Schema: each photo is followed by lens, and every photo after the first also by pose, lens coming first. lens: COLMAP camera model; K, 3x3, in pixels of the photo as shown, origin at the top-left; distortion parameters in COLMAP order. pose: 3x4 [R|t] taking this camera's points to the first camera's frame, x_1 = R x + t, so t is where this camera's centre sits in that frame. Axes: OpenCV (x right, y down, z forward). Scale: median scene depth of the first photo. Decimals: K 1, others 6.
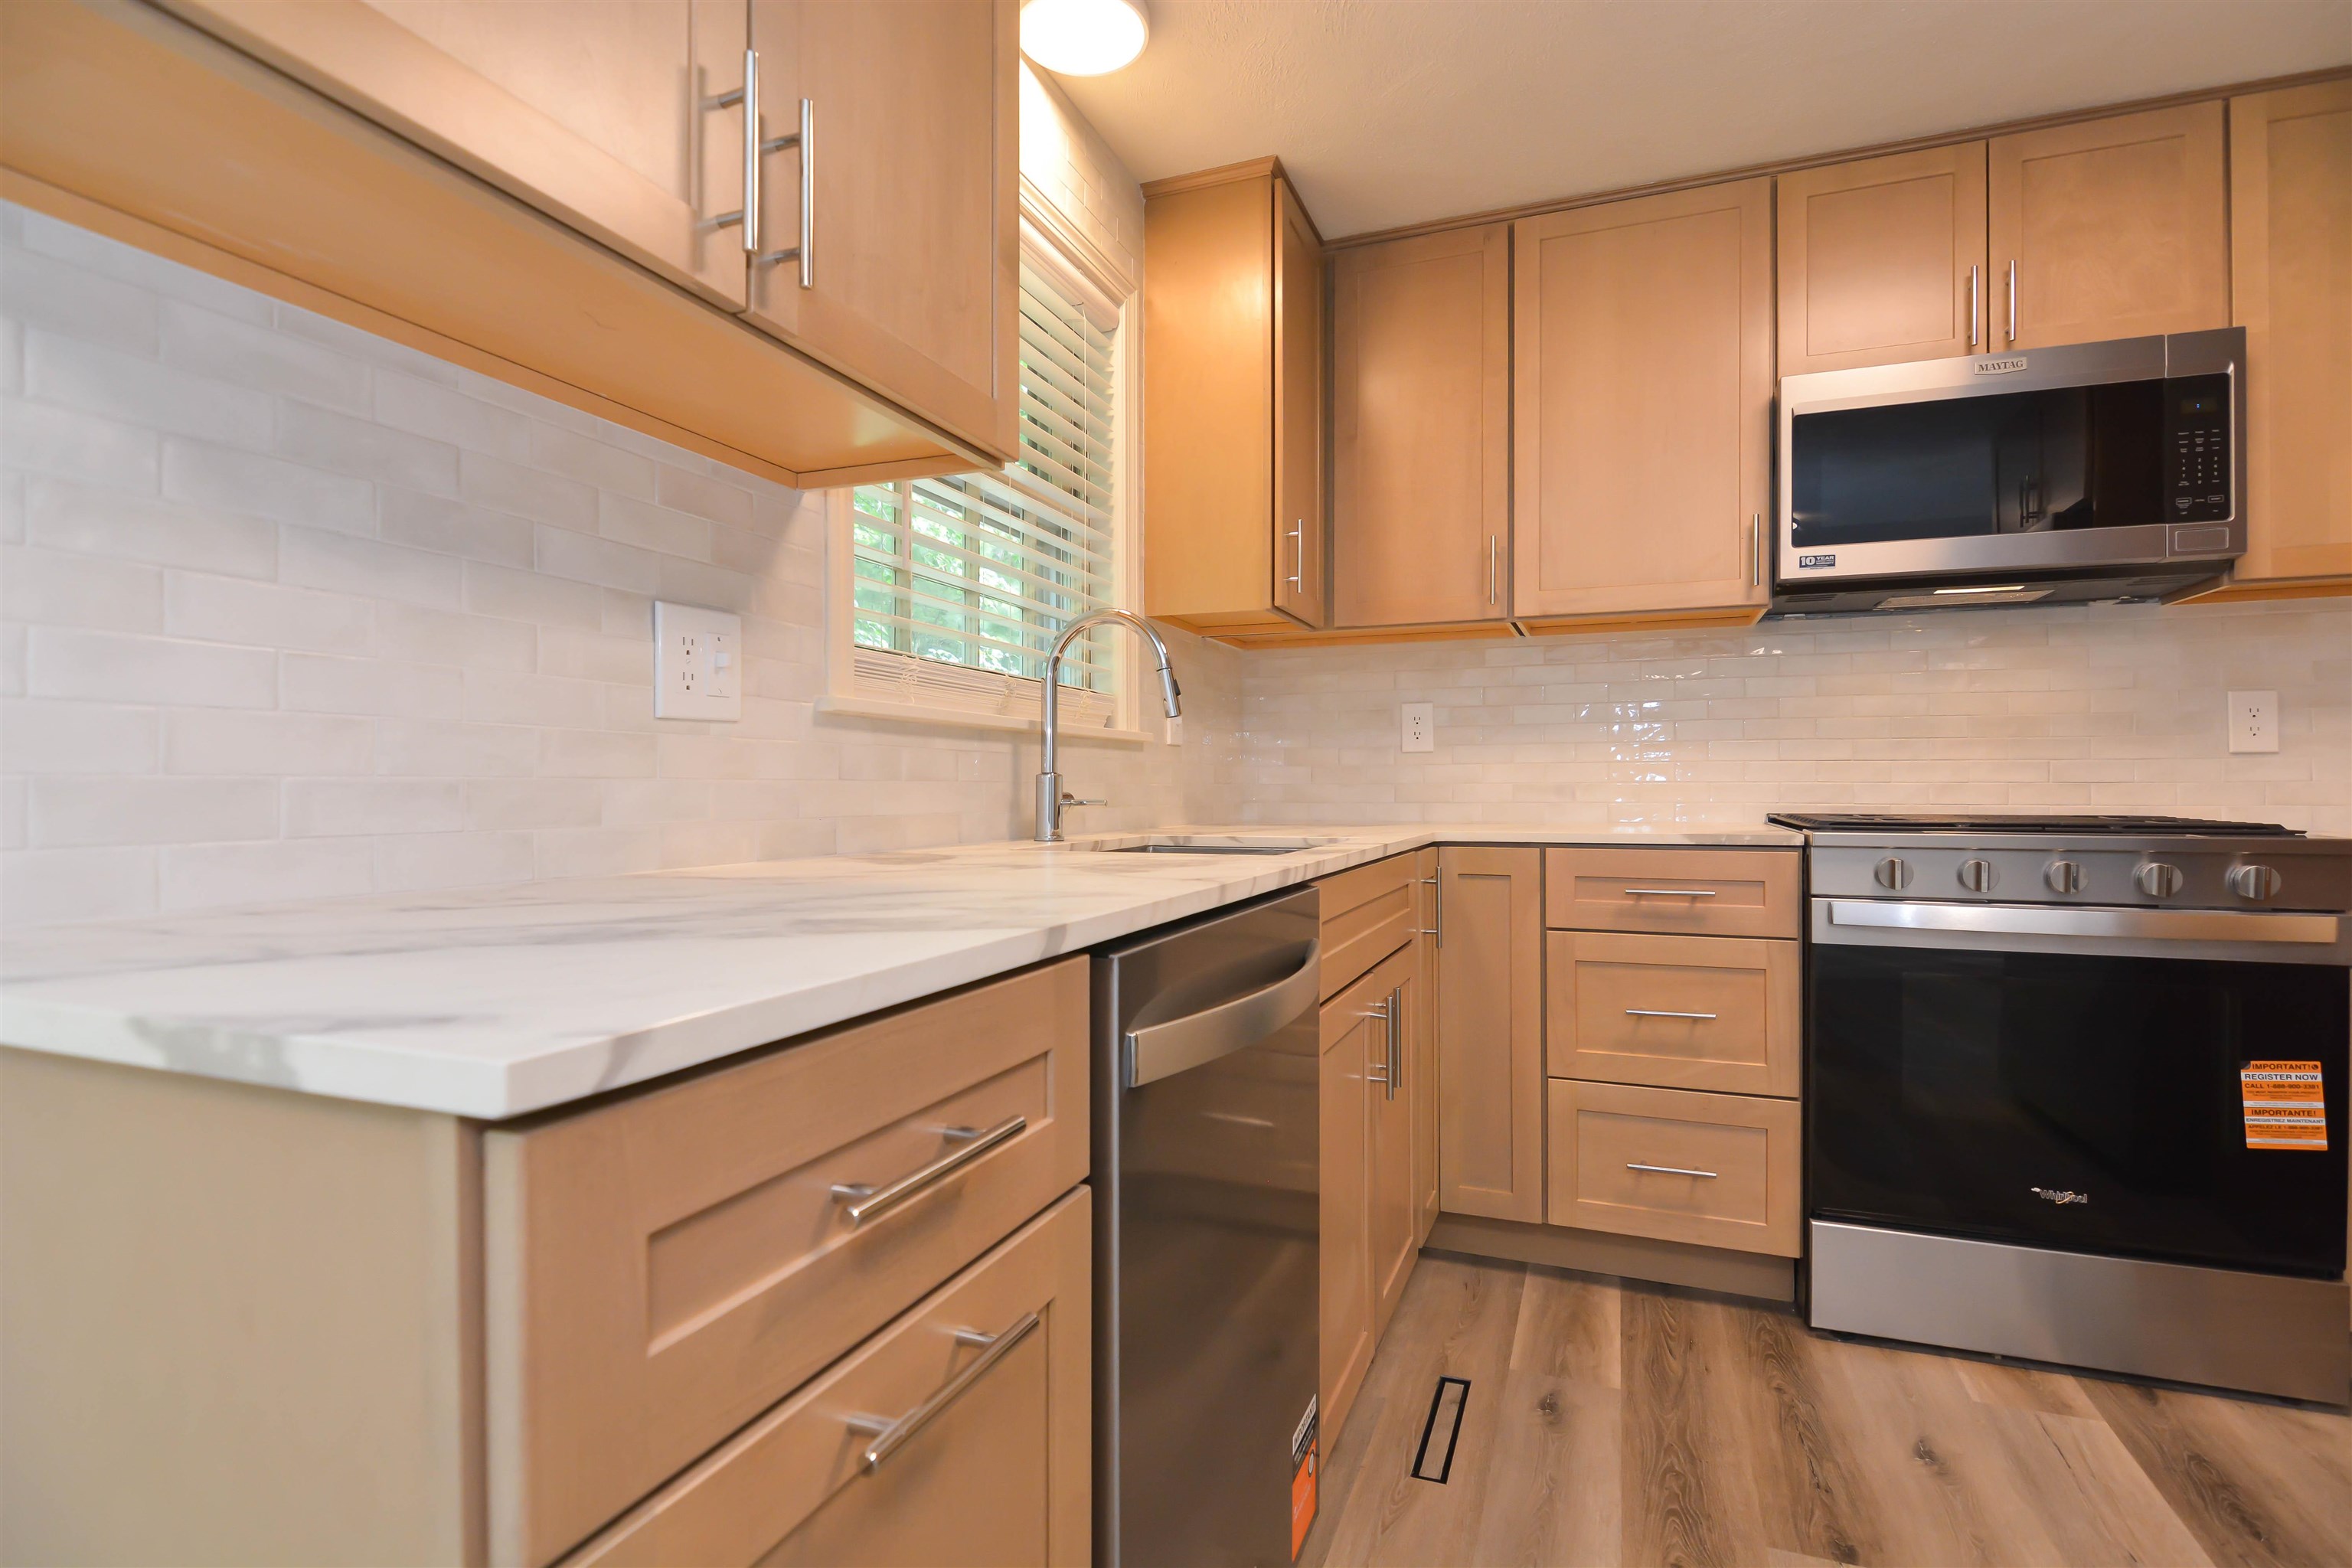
lens RADIAL K [[1130.6, 0, 1185.6], [0, 1130.6, 788.2], [0, 0, 1]] dist [0.011830, -0.013971]
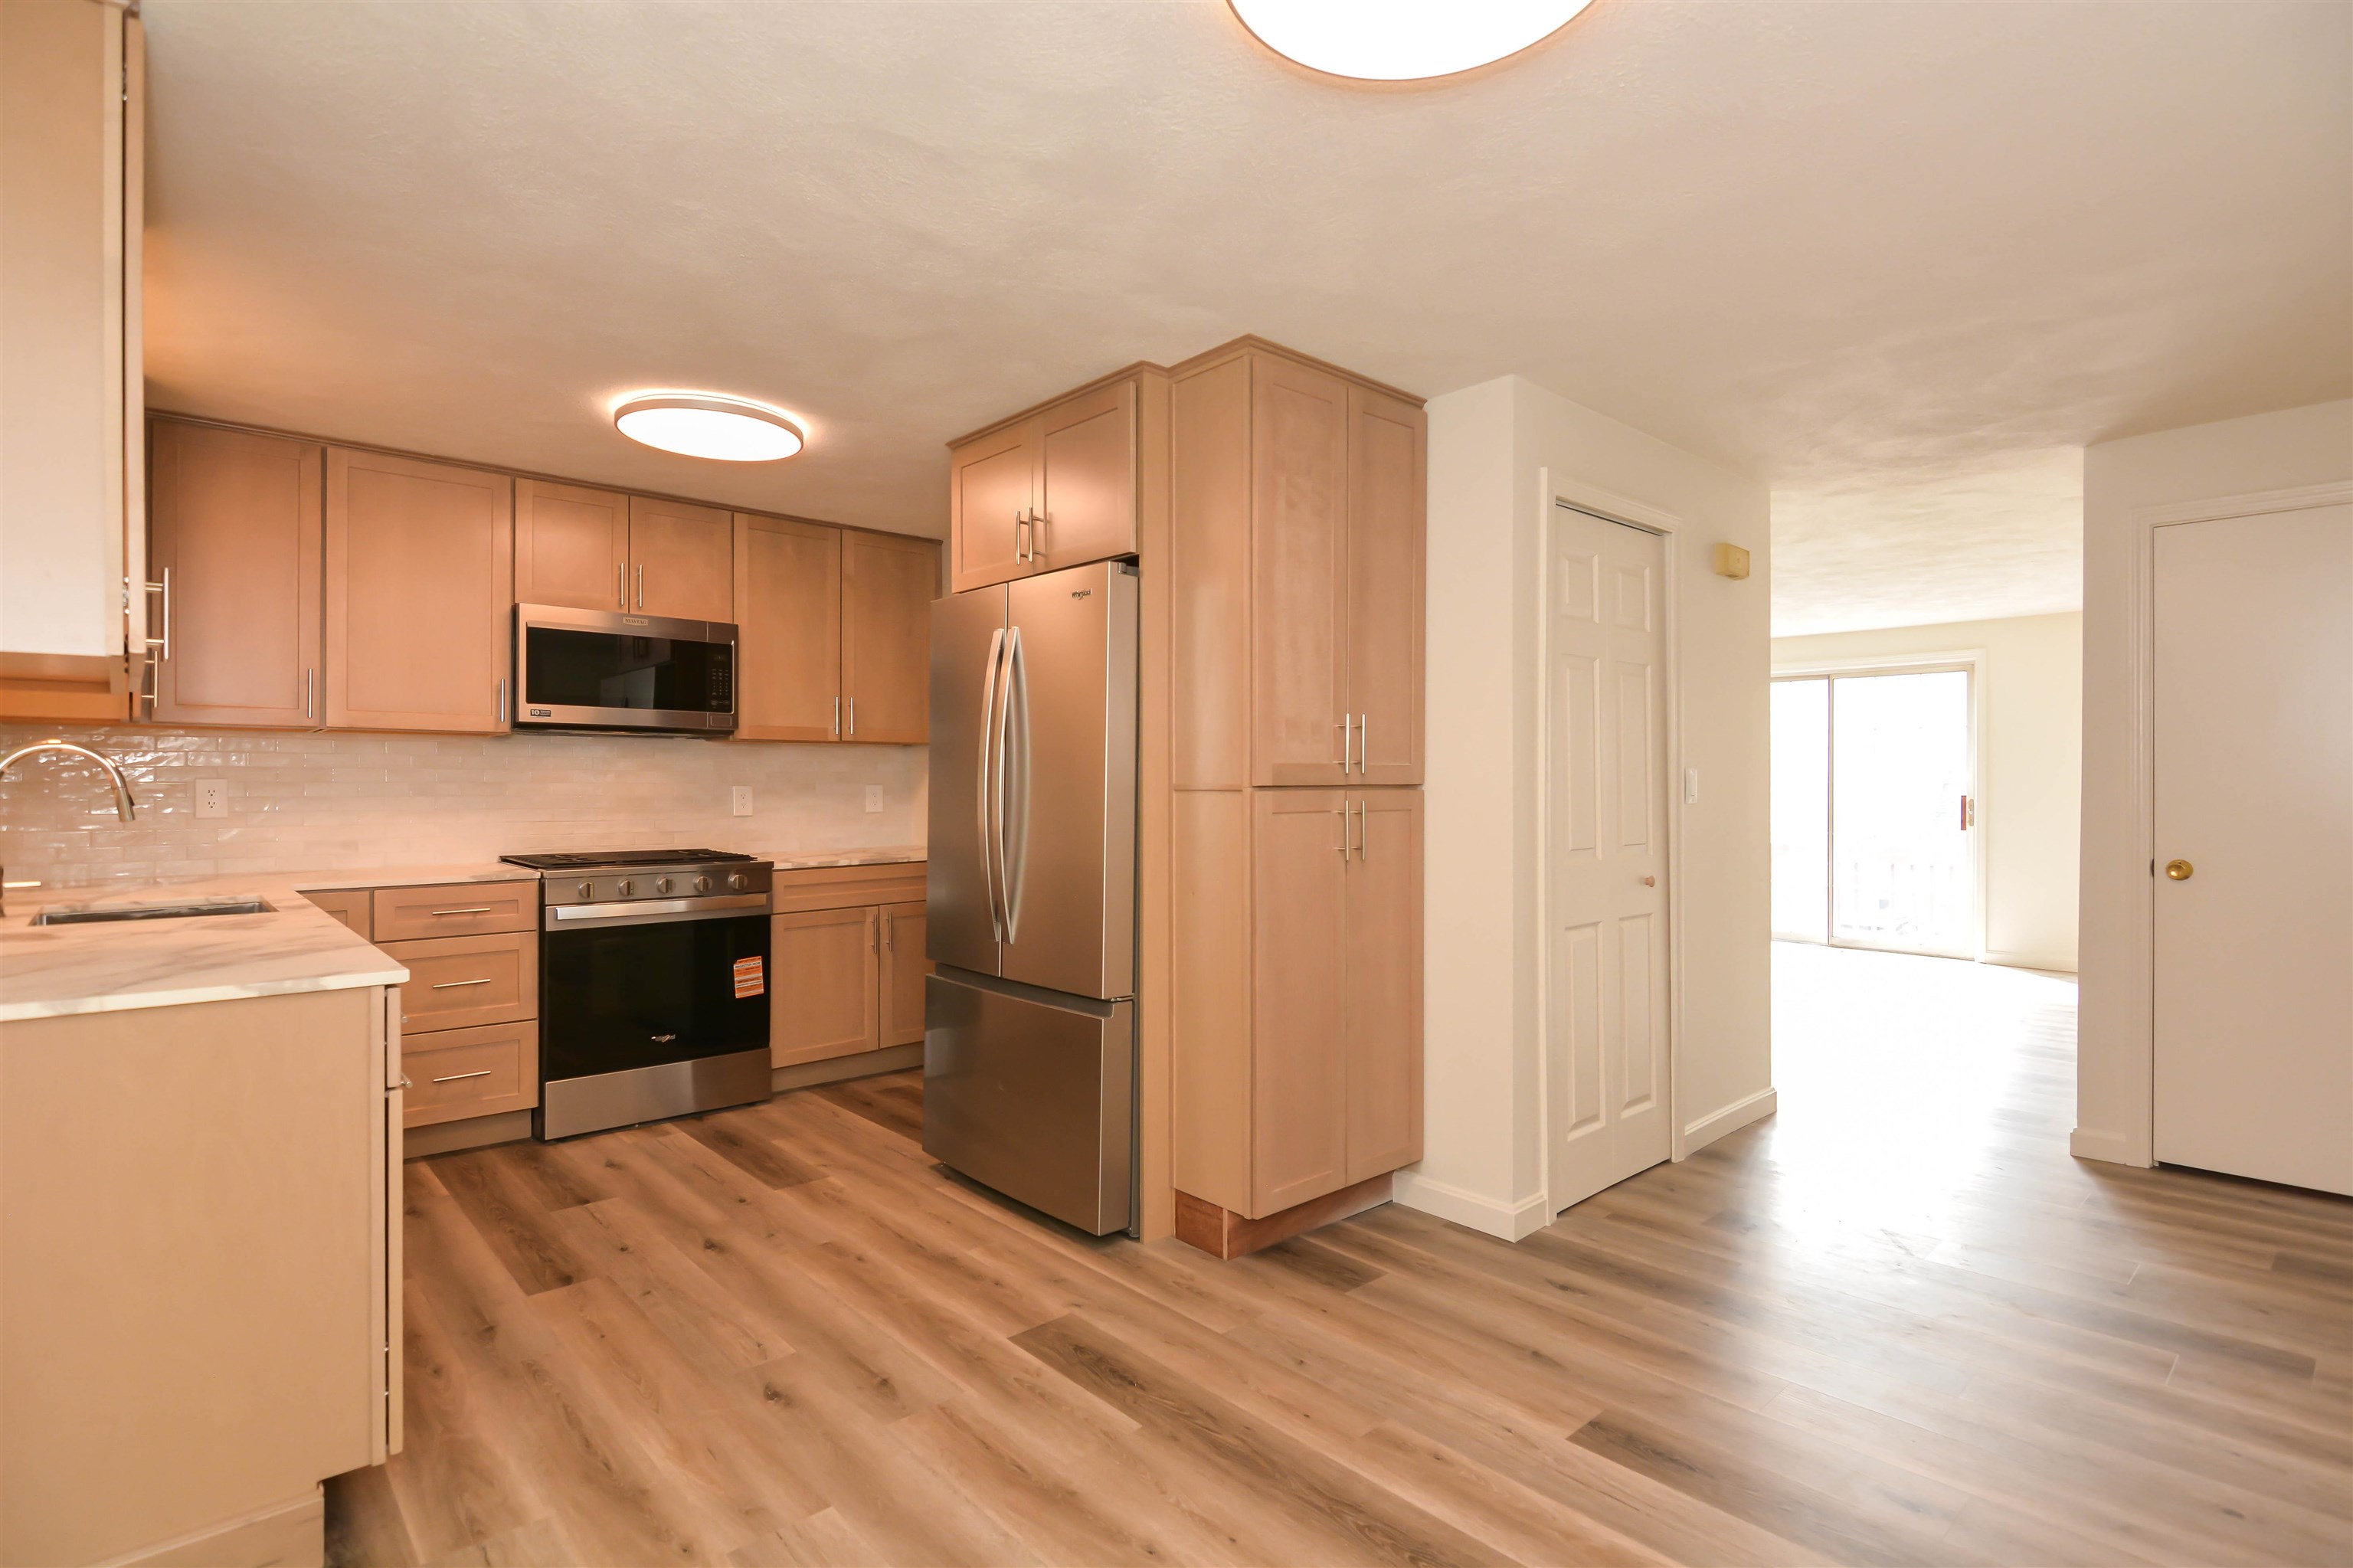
lens RADIAL K [[1131.1, 0, 1186.1], [0, 1131.1, 788.2], [0, 0, 1]] dist [0.011830, -0.013971]
pose [[0.447017, -0.000664, 0.894525, -0.611420], [-0.001152, 0.999998, 0.001318, -0.096262], [-0.894525, -0.001619, 0.447015, -0.729795]]
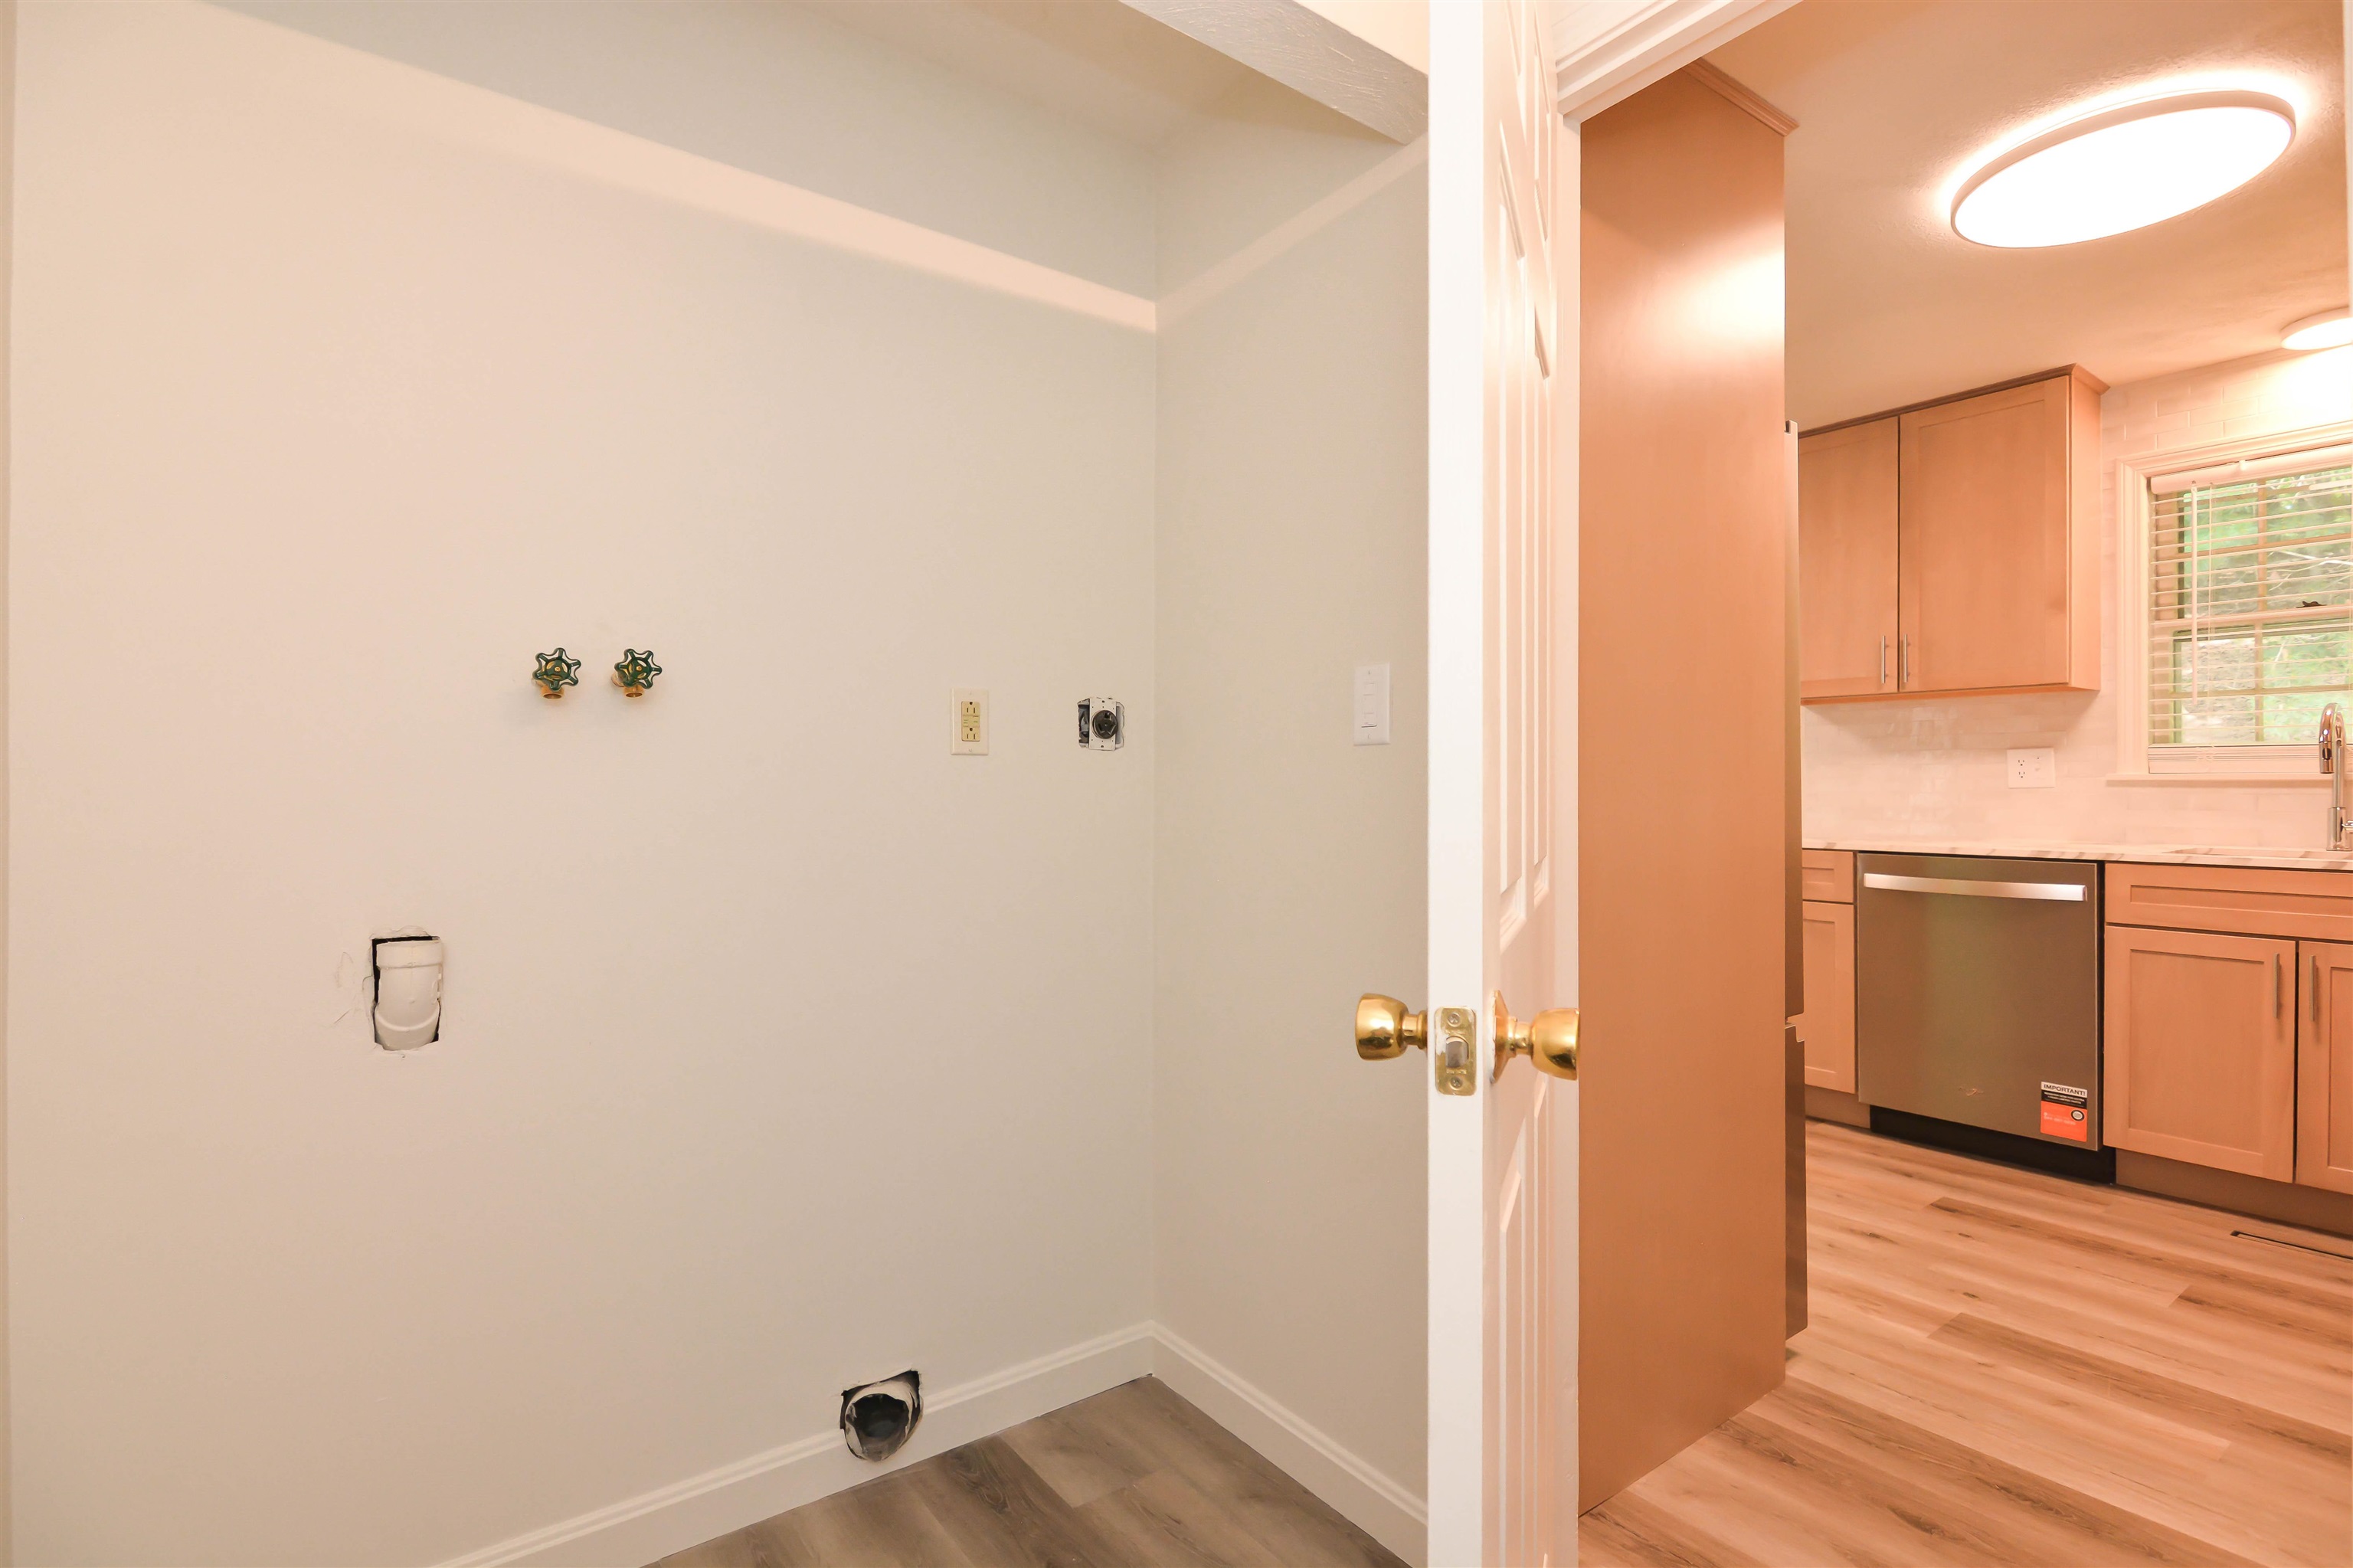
lens RADIAL K [[1131.1, 0, 1186.1], [0, 1131.1, 788.2], [0, 0, 1]] dist [0.011830, -0.013971]
pose [[-0.541063, 0.006612, -0.840956, 1.898952], [0.004120, 0.999978, 0.005211, -0.050777], [0.840972, -0.000645, -0.541078, 0.462021]]
